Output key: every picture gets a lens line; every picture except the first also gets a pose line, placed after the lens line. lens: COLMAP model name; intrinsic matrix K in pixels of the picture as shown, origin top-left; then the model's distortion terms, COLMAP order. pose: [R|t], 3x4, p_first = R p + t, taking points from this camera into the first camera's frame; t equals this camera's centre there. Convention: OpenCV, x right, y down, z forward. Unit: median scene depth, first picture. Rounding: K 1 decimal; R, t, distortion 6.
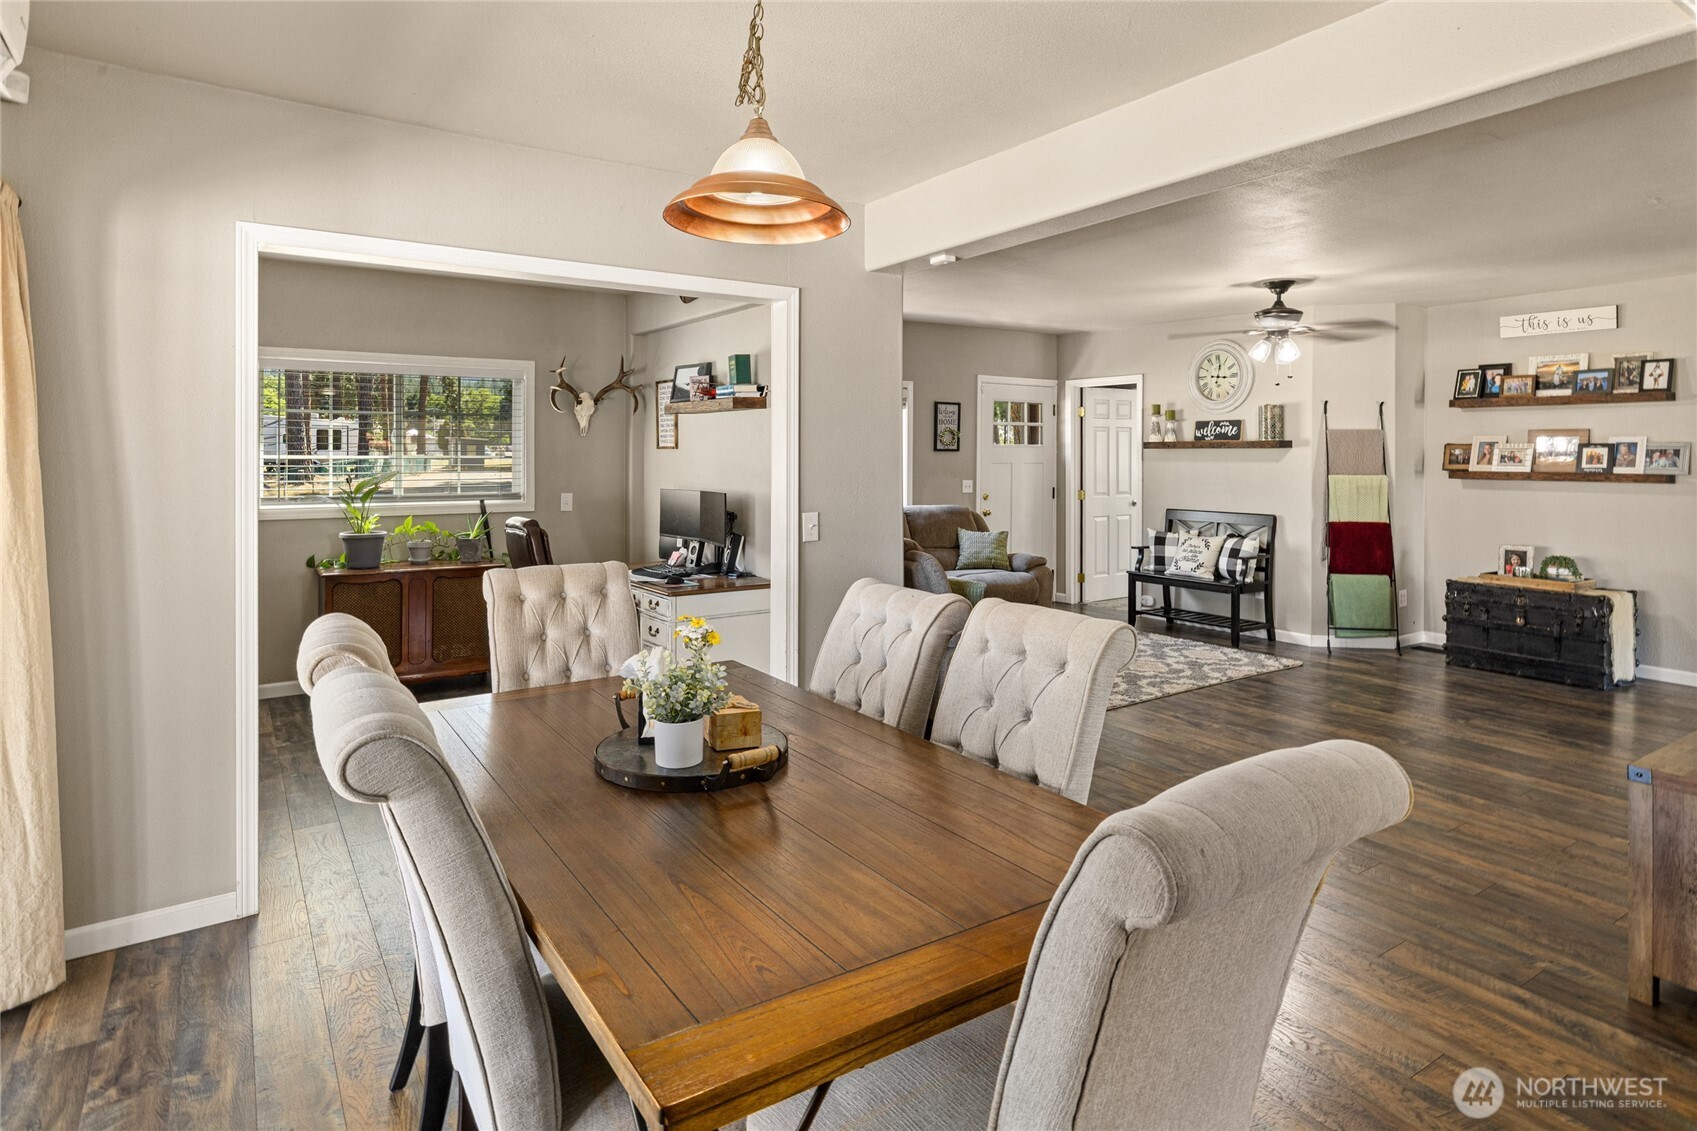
lens RADIAL K [[937.4, 0, 849.0], [0, 937.4, 459.0], [0, 0, 1]] dist [0.001019, 0.000273]
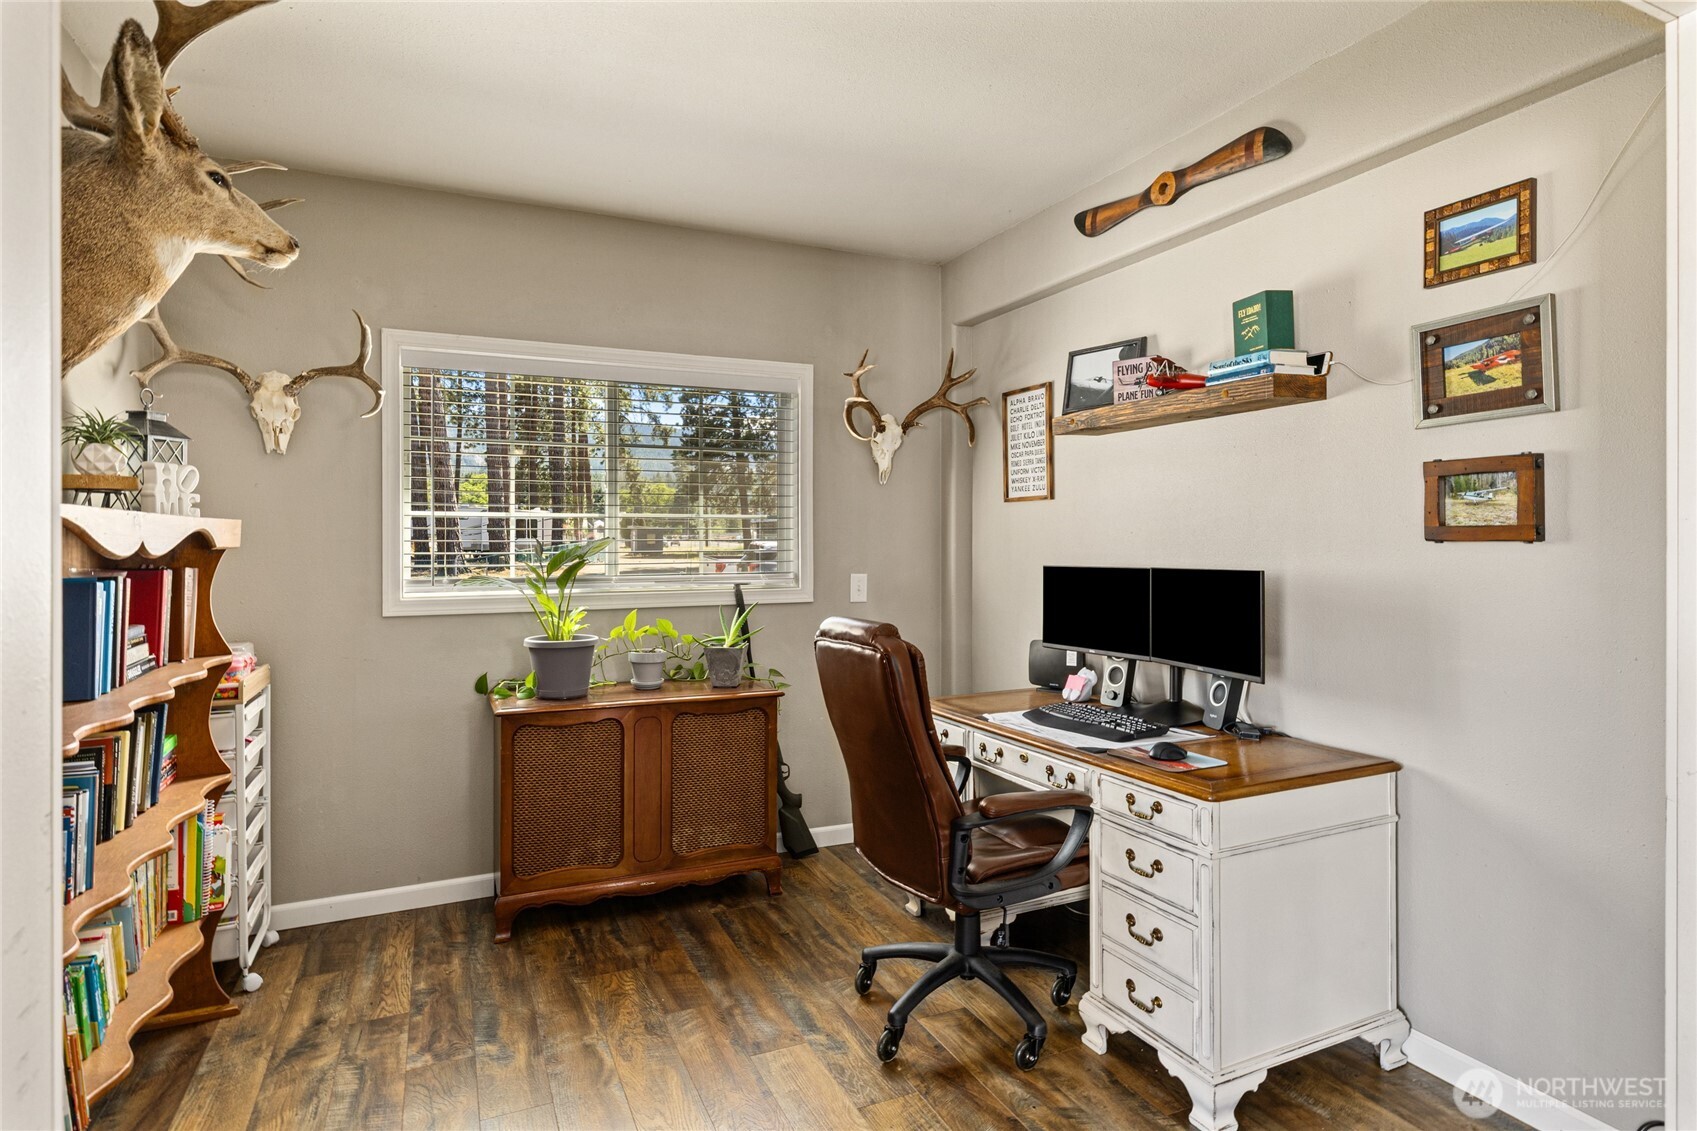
lens RADIAL K [[889.4, 0, 850.9], [0, 889.4, 543.5], [0, 0, 1]] dist [-0.001115, -0.000027]
pose [[0.987536, -0.005202, -0.157306, -0.238227], [0.004698, 0.999983, -0.003573, 0.020408], [0.157322, 0.002790, 0.987543, 0.453623]]
